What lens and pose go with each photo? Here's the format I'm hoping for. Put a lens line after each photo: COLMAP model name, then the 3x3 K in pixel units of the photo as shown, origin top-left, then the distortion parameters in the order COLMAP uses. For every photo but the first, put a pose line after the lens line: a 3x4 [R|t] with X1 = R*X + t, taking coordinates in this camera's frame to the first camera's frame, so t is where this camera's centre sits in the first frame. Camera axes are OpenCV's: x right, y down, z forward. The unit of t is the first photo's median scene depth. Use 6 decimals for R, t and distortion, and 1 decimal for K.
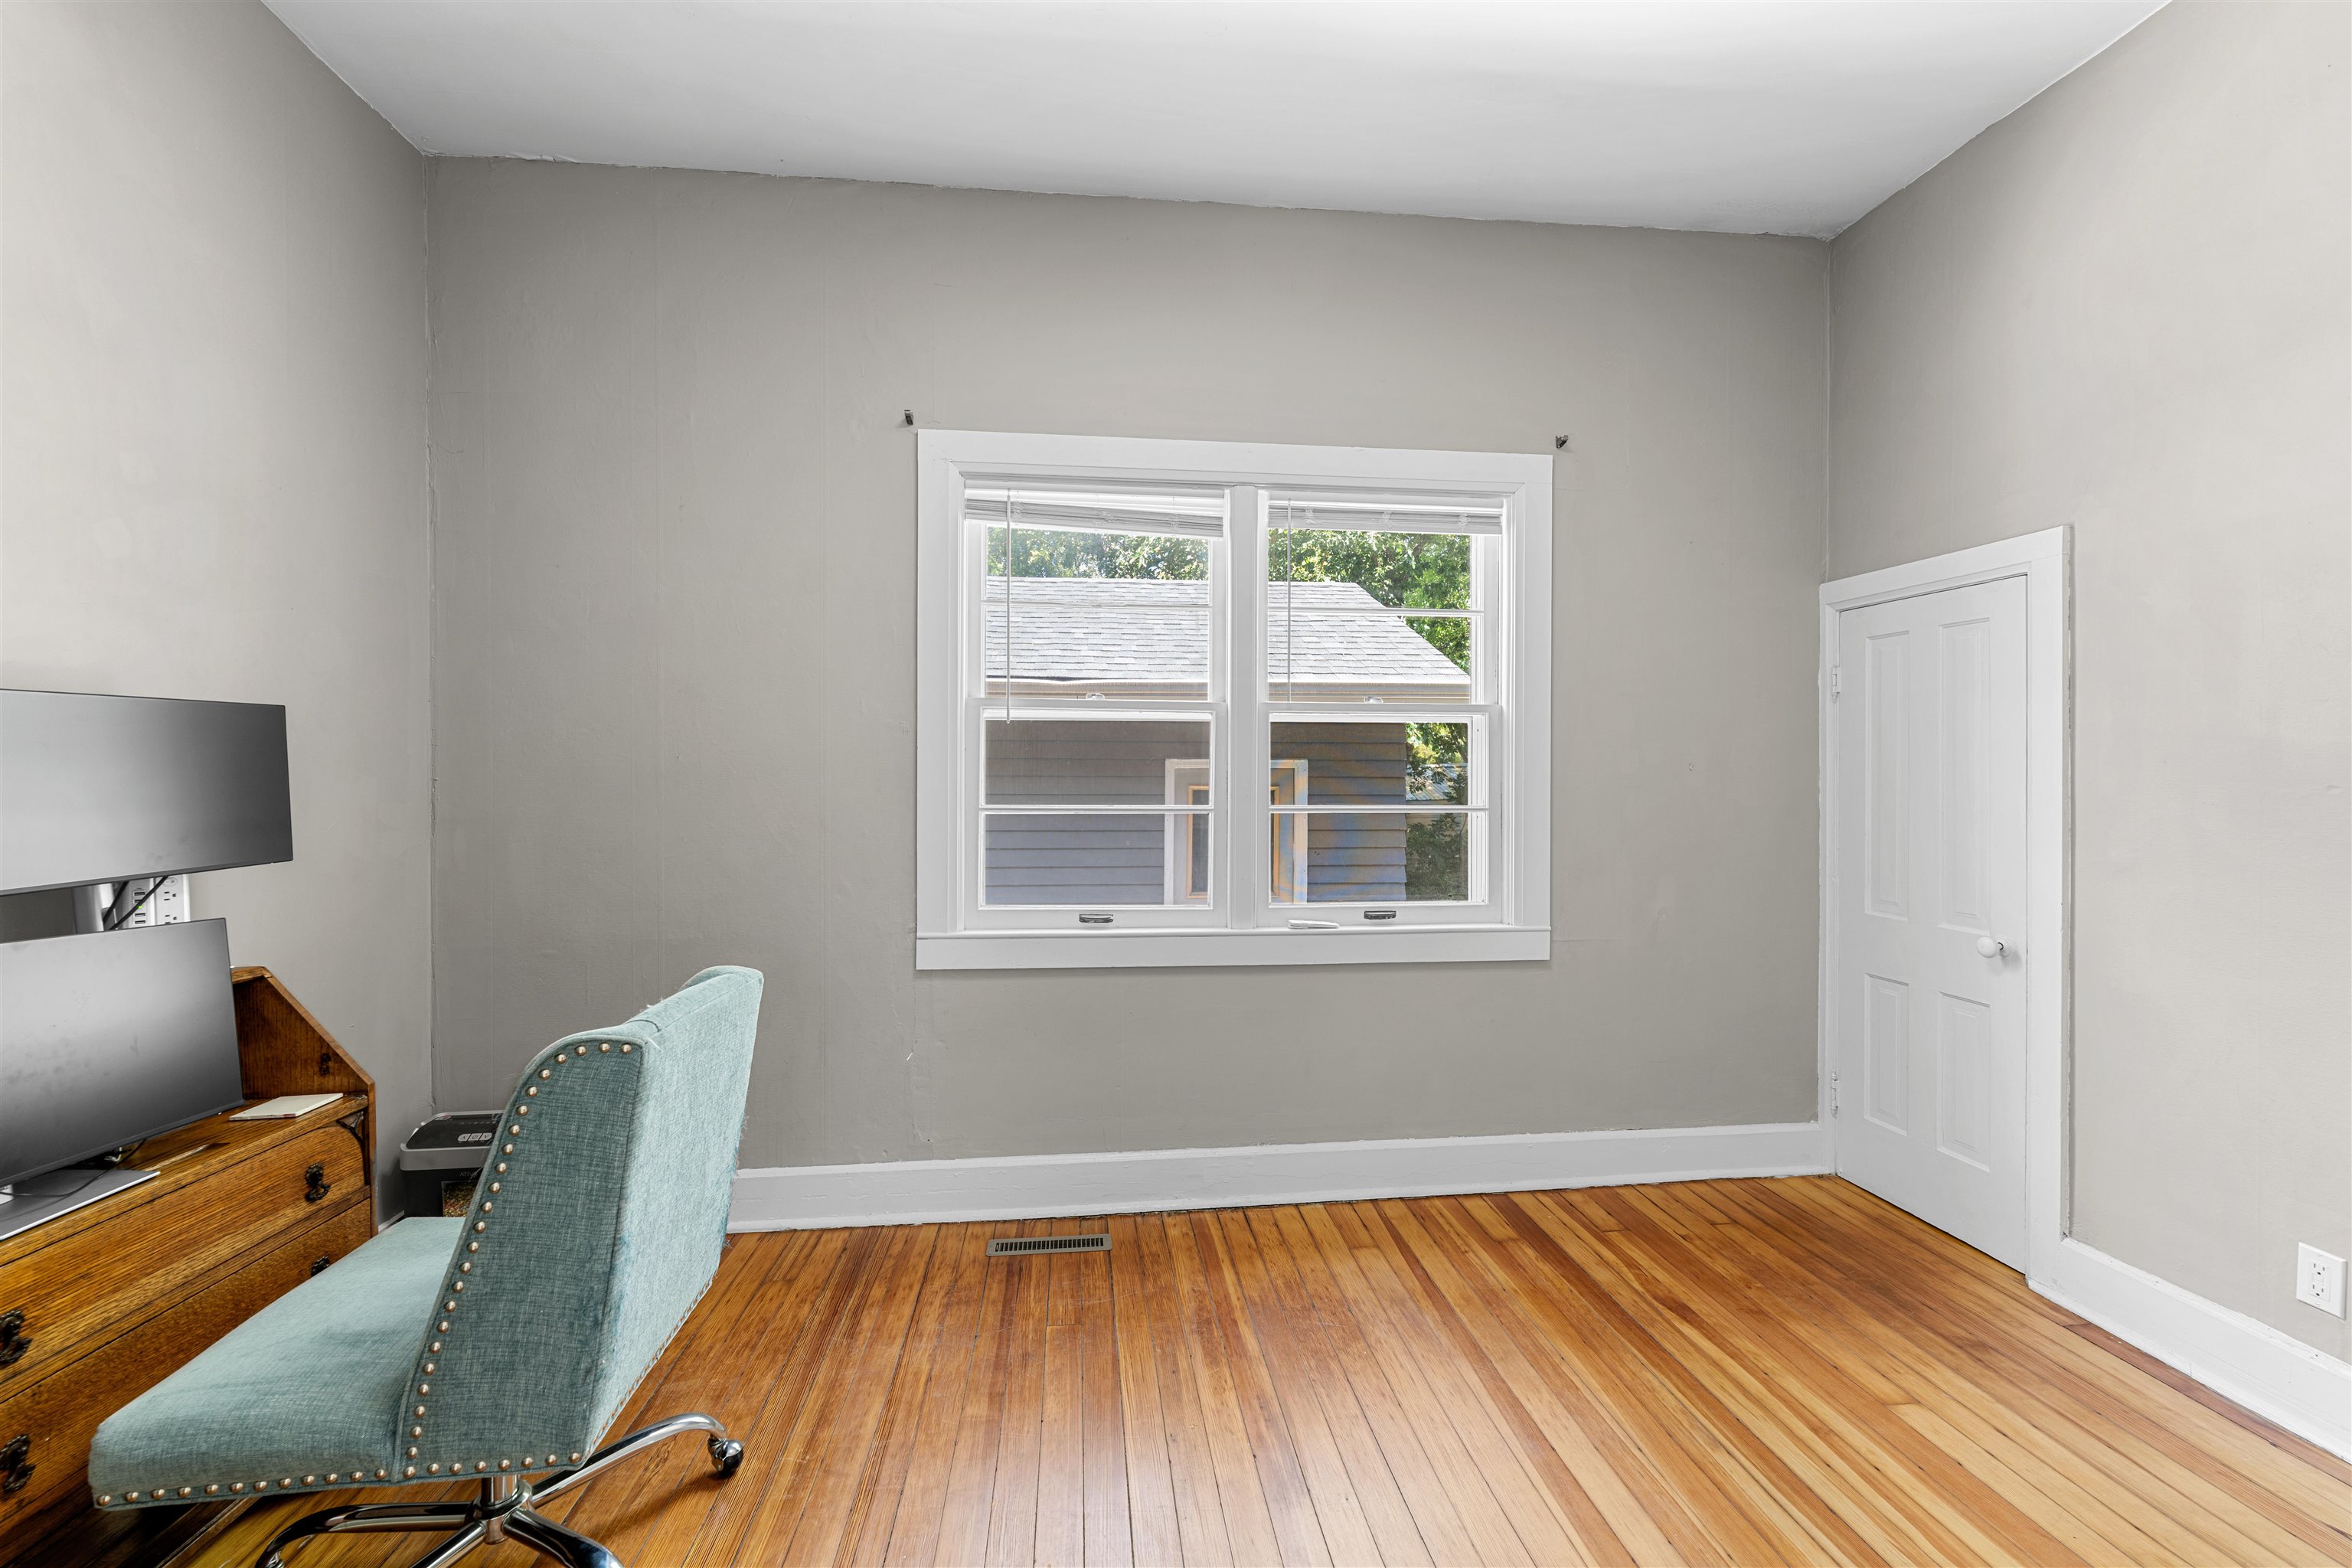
lens RADIAL K [[959.5, 0, 1160.6], [0, 959.5, 778.1], [0, 0, 1]] dist [-0.001241, -0.000687]
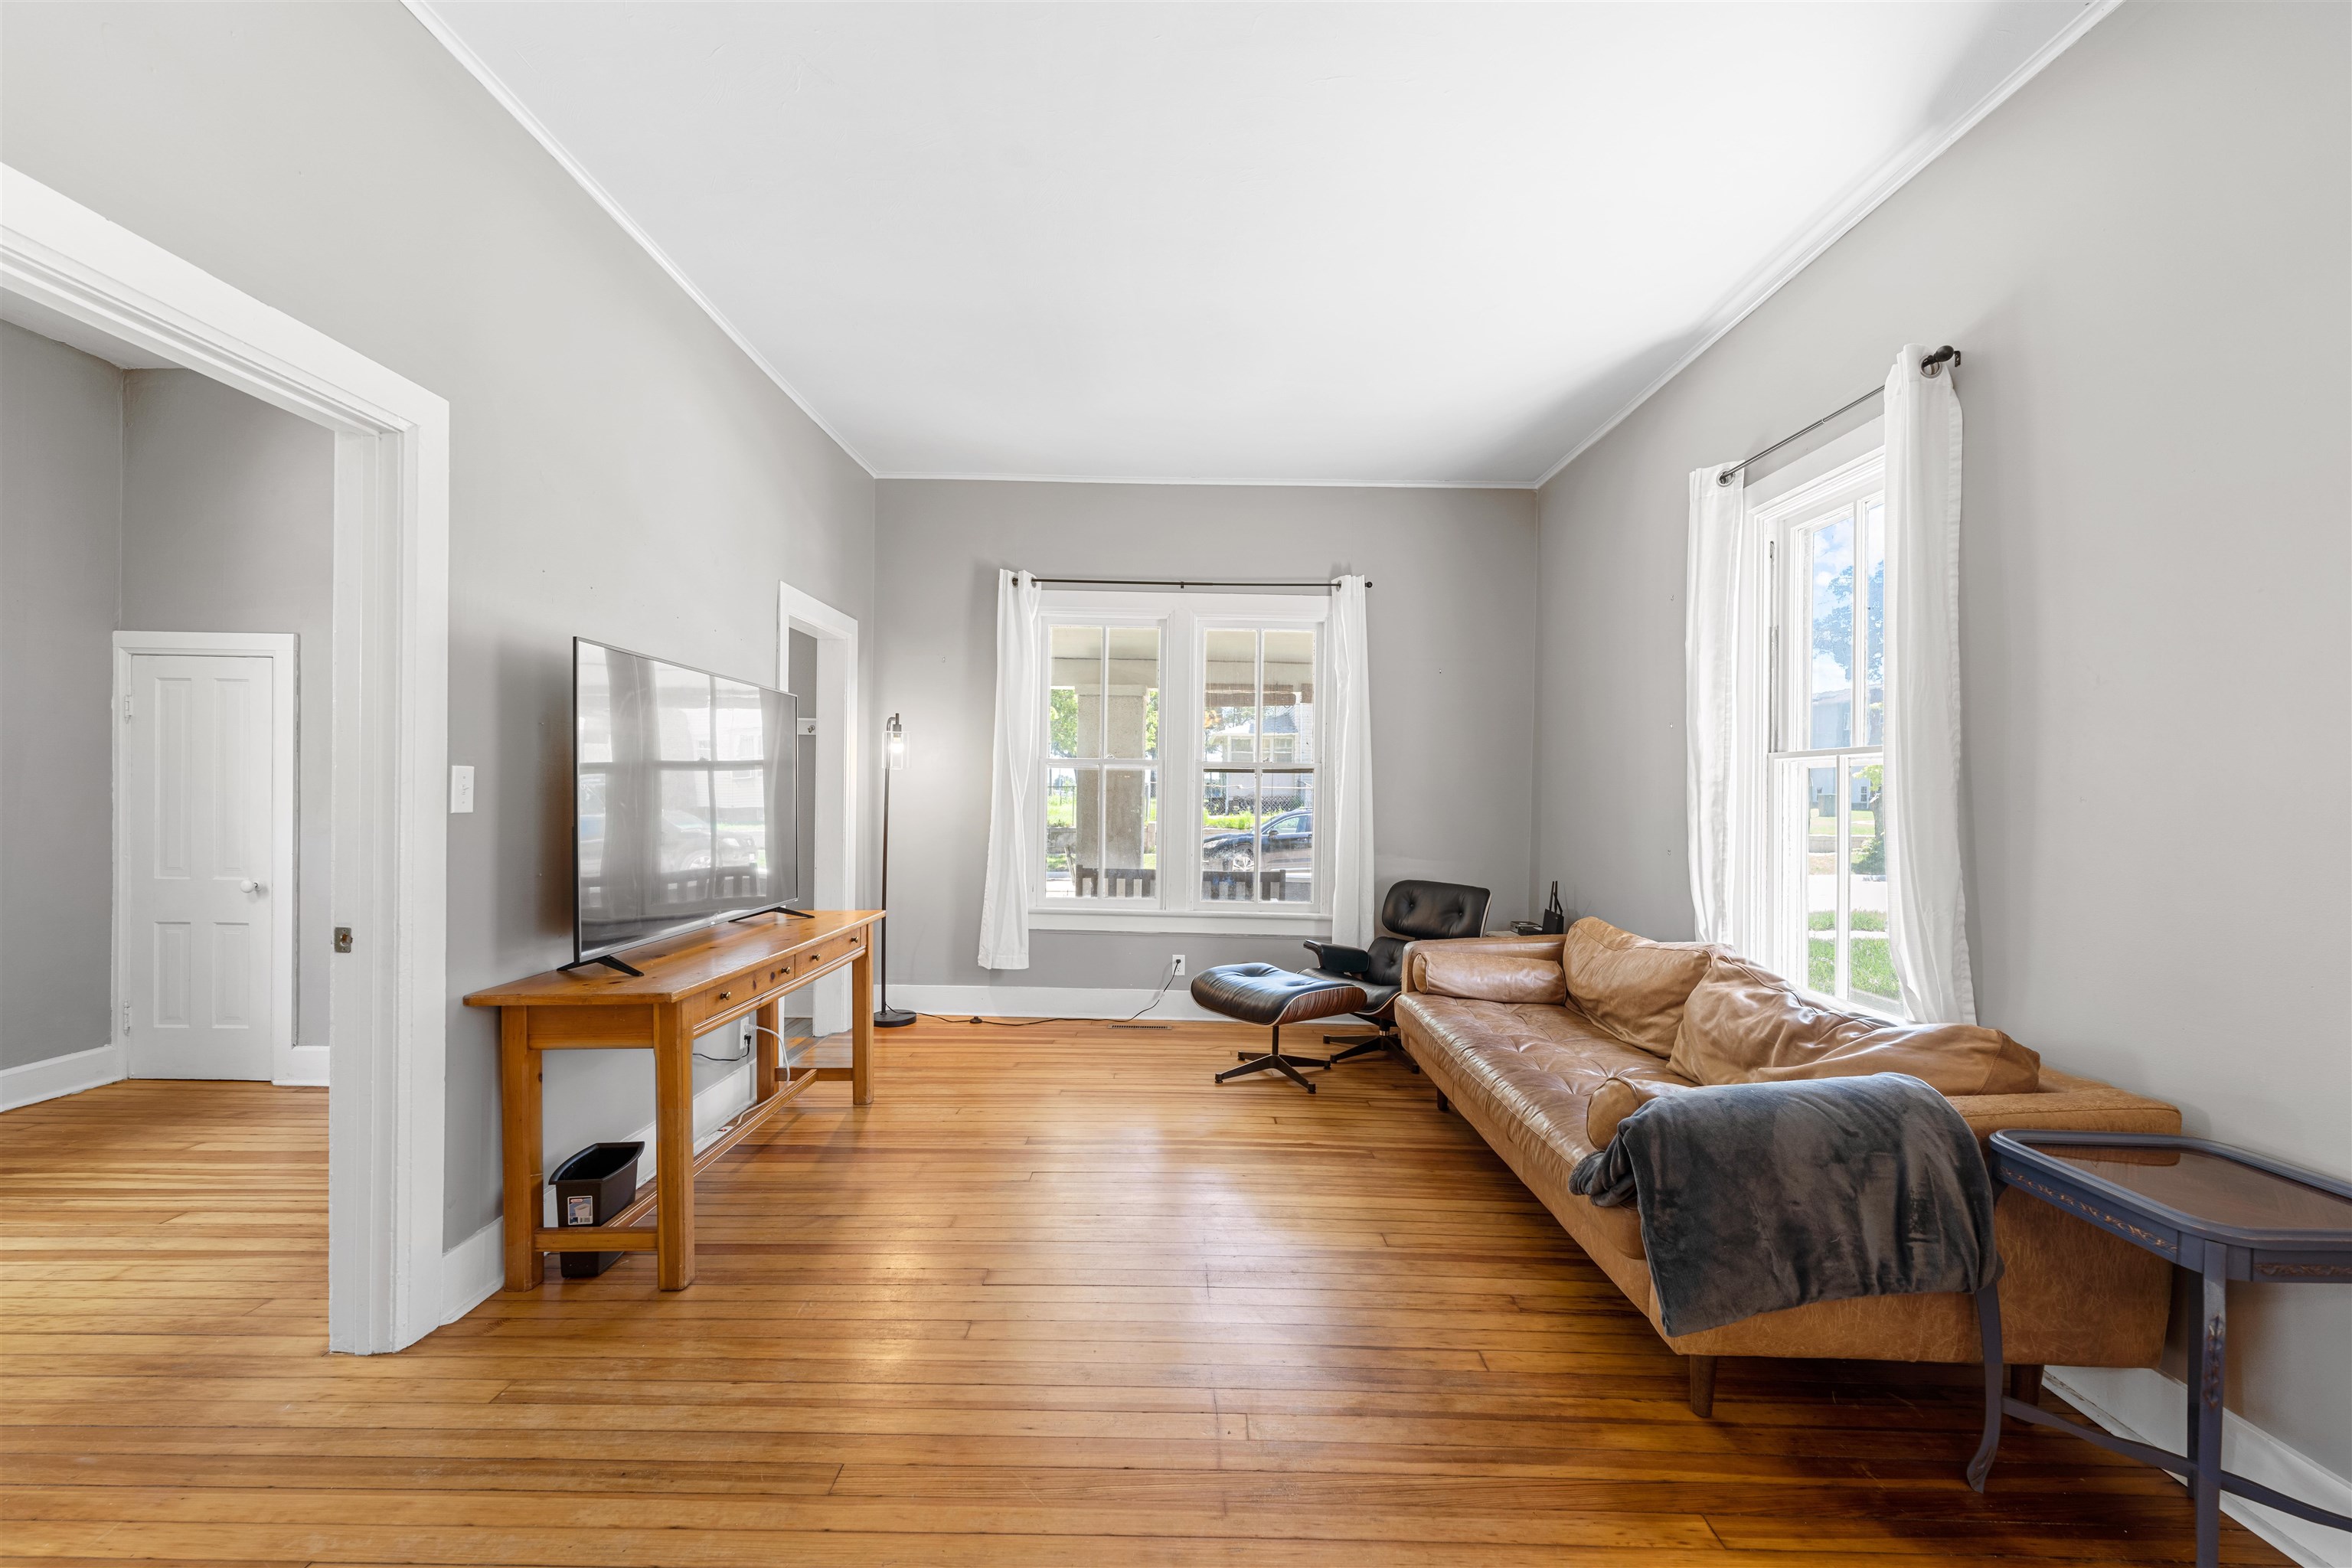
lens RADIAL K [[959.5, 0, 1171.9], [0, 959.5, 802.7], [0, 0, 1]] dist [-0.001241, -0.000687]
pose [[0.097131, -0.004905, 0.995260, -0.500375], [-0.006316, 0.999965, 0.005544, 0.015743], [-0.995252, -0.006825, 0.097096, -0.598124]]
